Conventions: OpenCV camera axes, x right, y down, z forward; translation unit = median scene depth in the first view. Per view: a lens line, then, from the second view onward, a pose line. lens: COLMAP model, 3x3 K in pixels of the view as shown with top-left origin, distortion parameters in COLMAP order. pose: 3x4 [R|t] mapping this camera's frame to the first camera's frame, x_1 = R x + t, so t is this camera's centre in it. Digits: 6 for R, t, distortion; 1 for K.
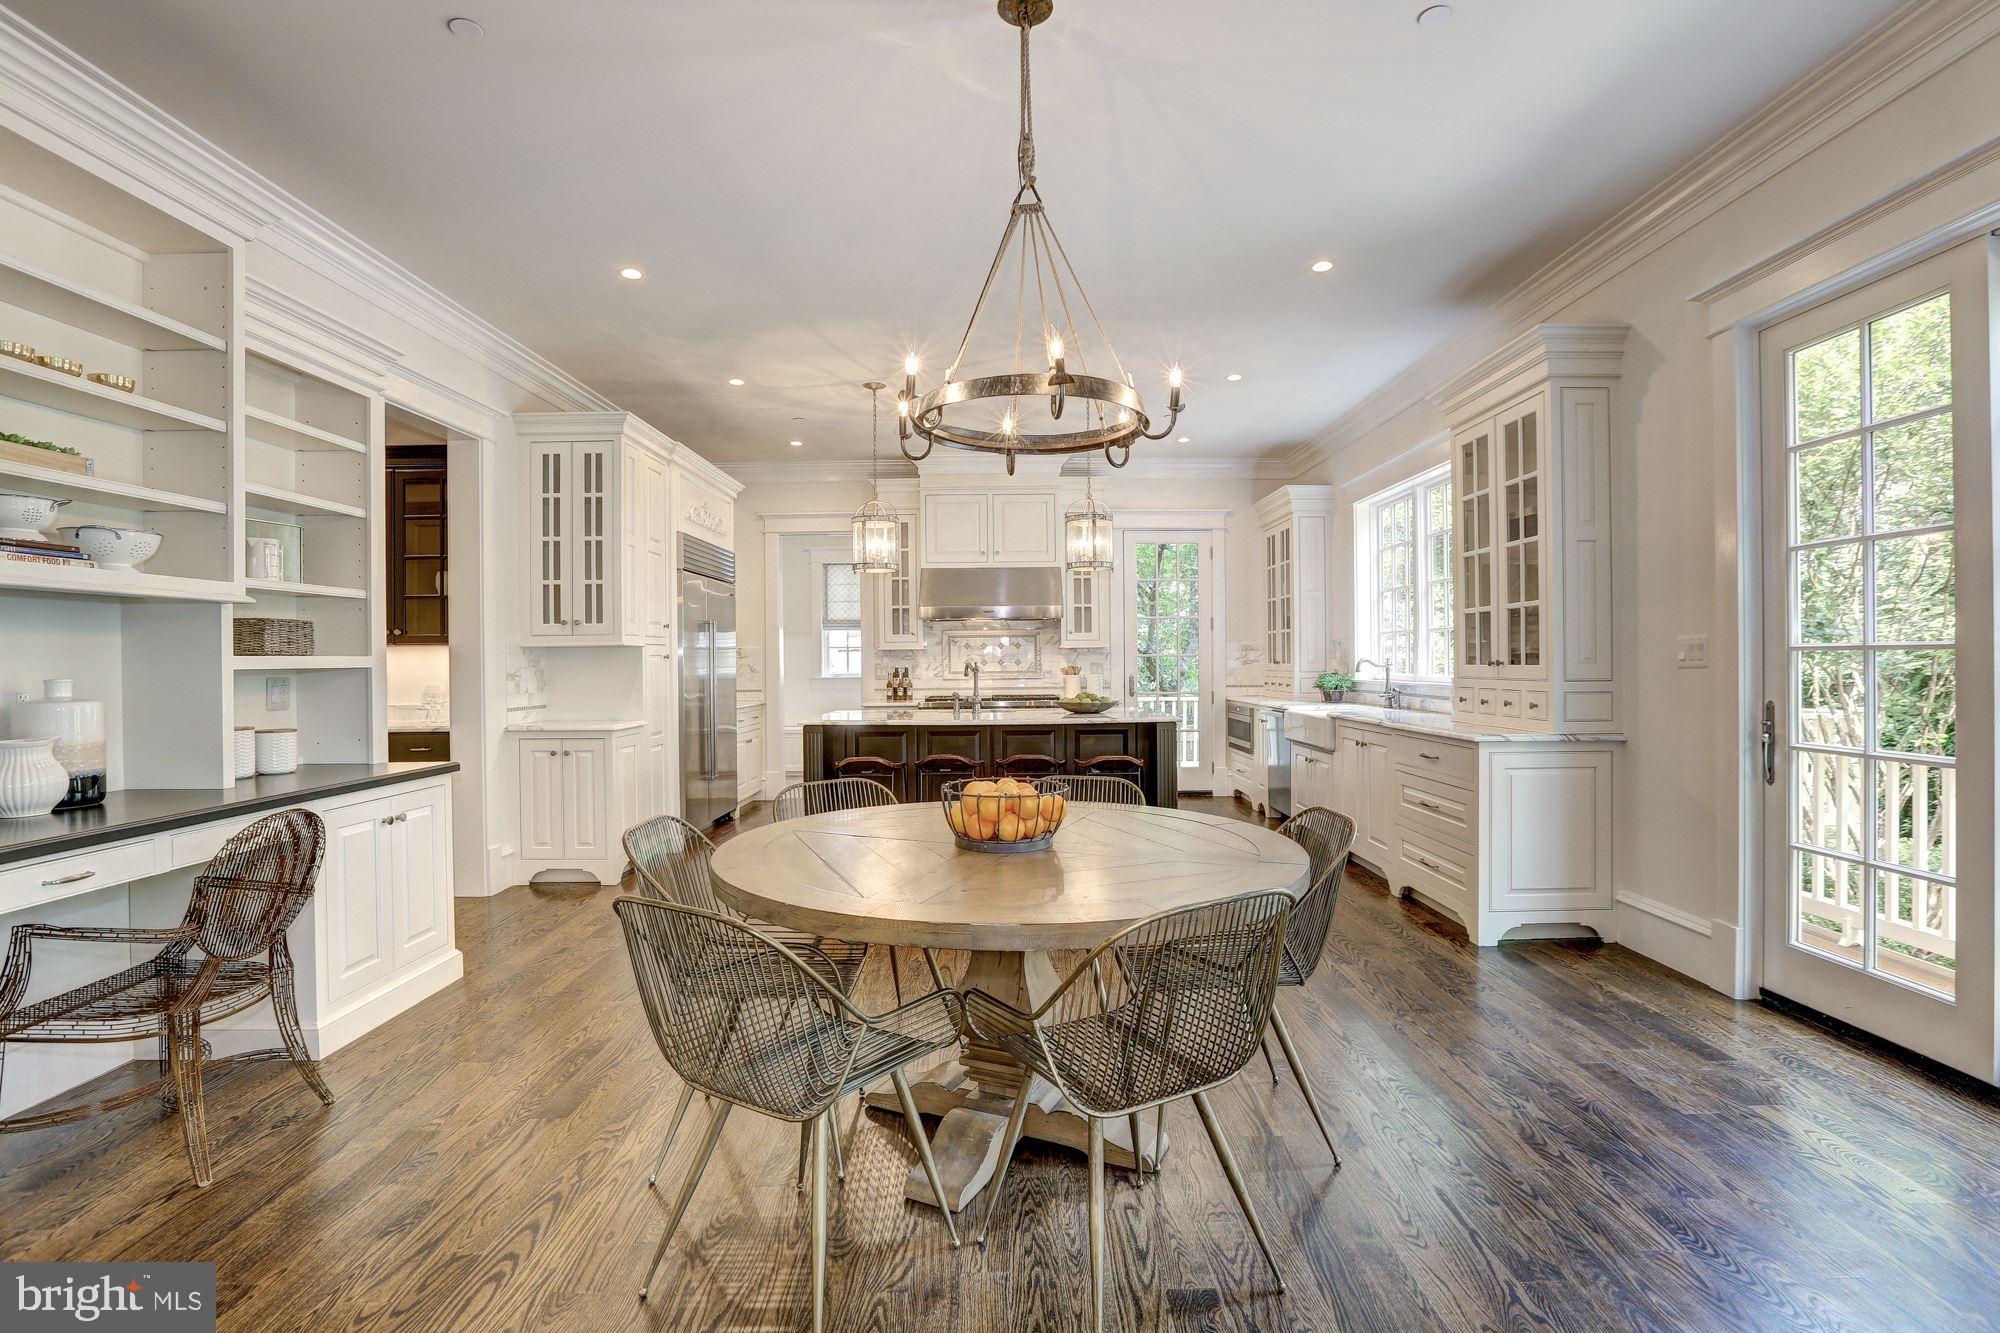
lens RADIAL K [[937.0, 0, 1004.5], [0, 937.0, 664.4], [0, 0, 1]] dist [-0.033064, 0.000199]
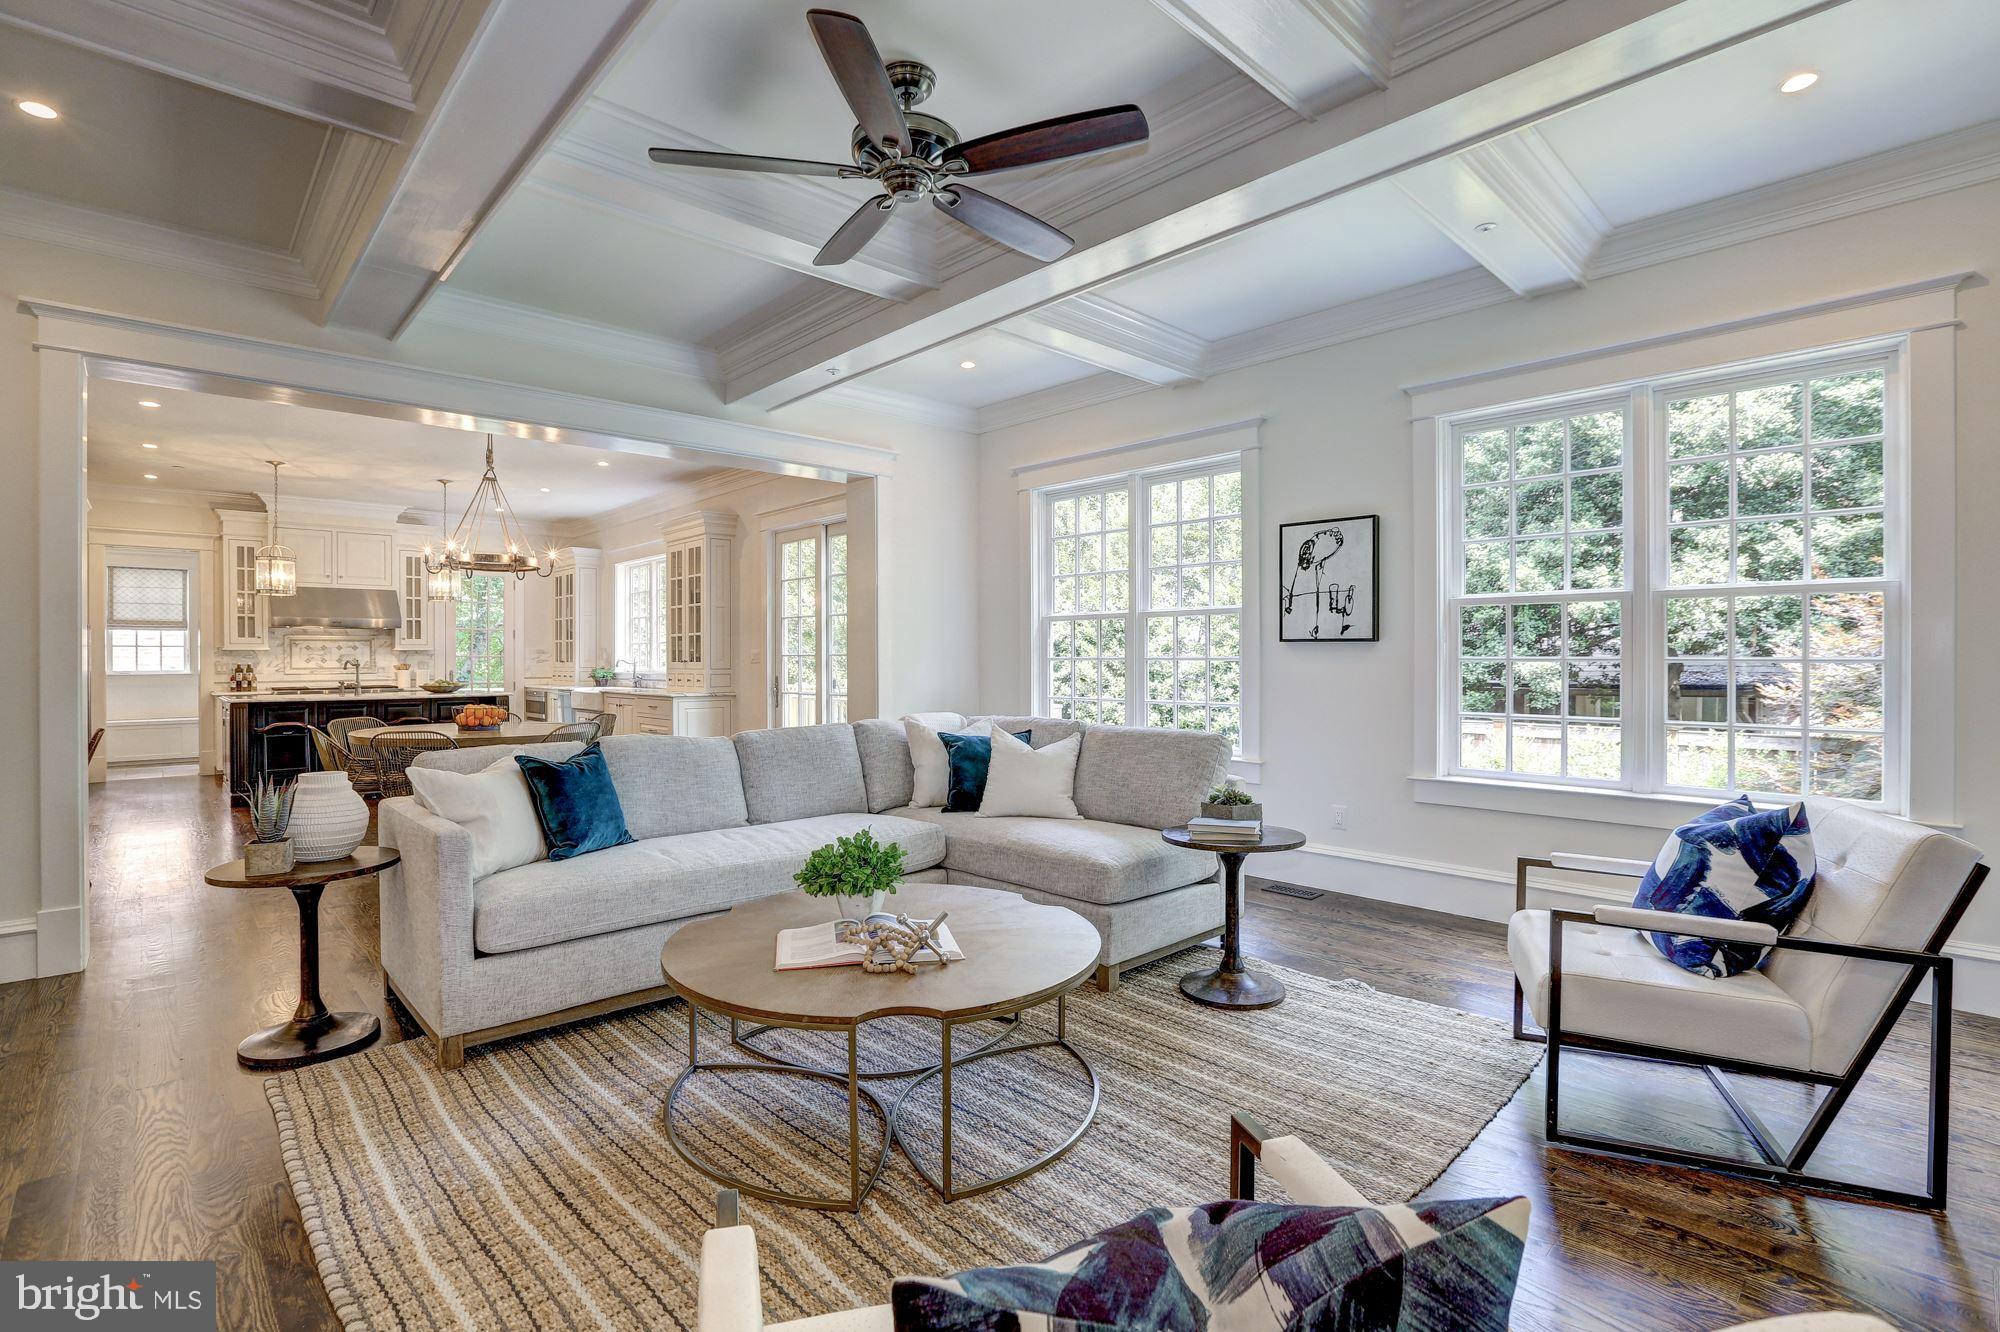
lens RADIAL K [[937.0, 0, 994.0], [0, 937.0, 661.6], [0, 0, 1]] dist [-0.033064, 0.000199]
pose [[0.732405, 0.005561, 0.680847, -0.240490], [-0.001227, 0.999976, -0.006847, 0.007595], [-0.680868, 0.004179, 0.732394, -0.625412]]
